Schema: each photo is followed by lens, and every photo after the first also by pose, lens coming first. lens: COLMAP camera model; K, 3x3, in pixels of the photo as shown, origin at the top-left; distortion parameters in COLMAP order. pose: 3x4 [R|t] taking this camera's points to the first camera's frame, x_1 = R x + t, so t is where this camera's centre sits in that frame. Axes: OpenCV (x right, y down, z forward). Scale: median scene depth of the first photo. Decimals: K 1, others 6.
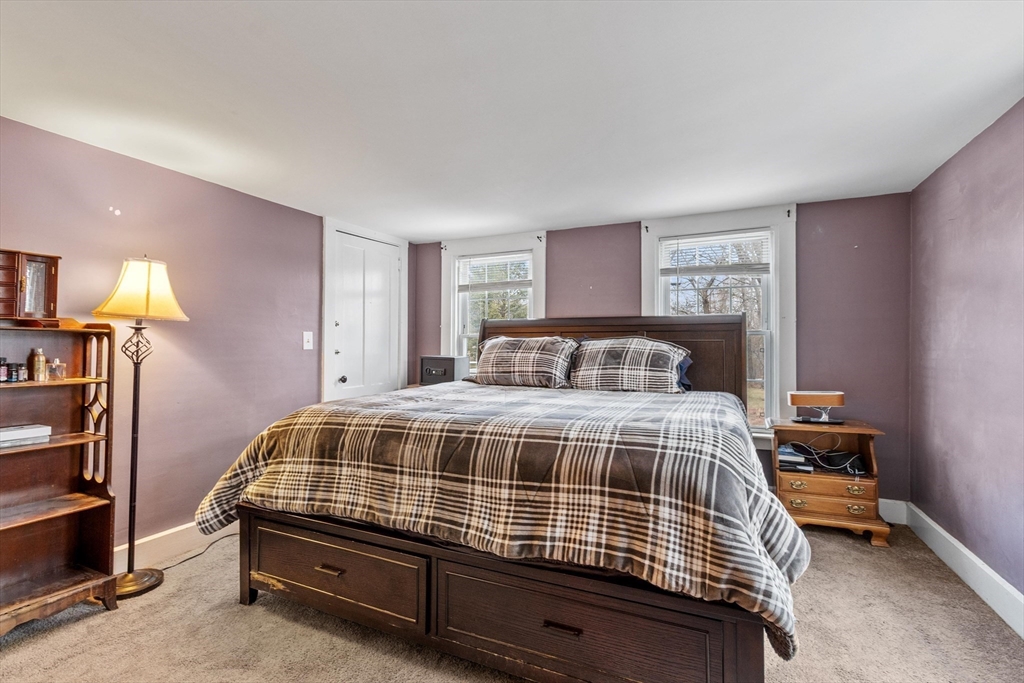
lens RADIAL K [[452.7, 0, 514.4], [0, 452.7, 340.0], [0, 0, 1]] dist [0.002748, 0.000337]
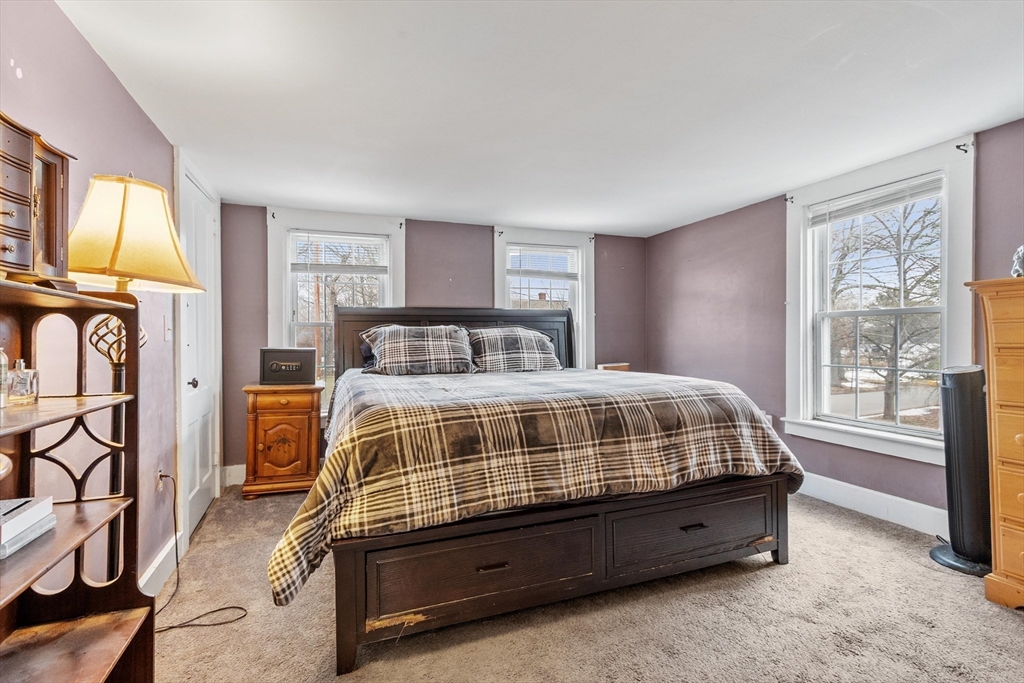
lens RADIAL K [[444.1, 0, 514.5], [0, 444.1, 336.4], [0, 0, 1]] dist [0.002499, -0.000908]
pose [[0.720966, -0.008301, 0.692921, -0.948913], [0.000269, 0.999932, 0.011699, 0.011766], [-0.692971, -0.008248, 0.720918, 0.287422]]
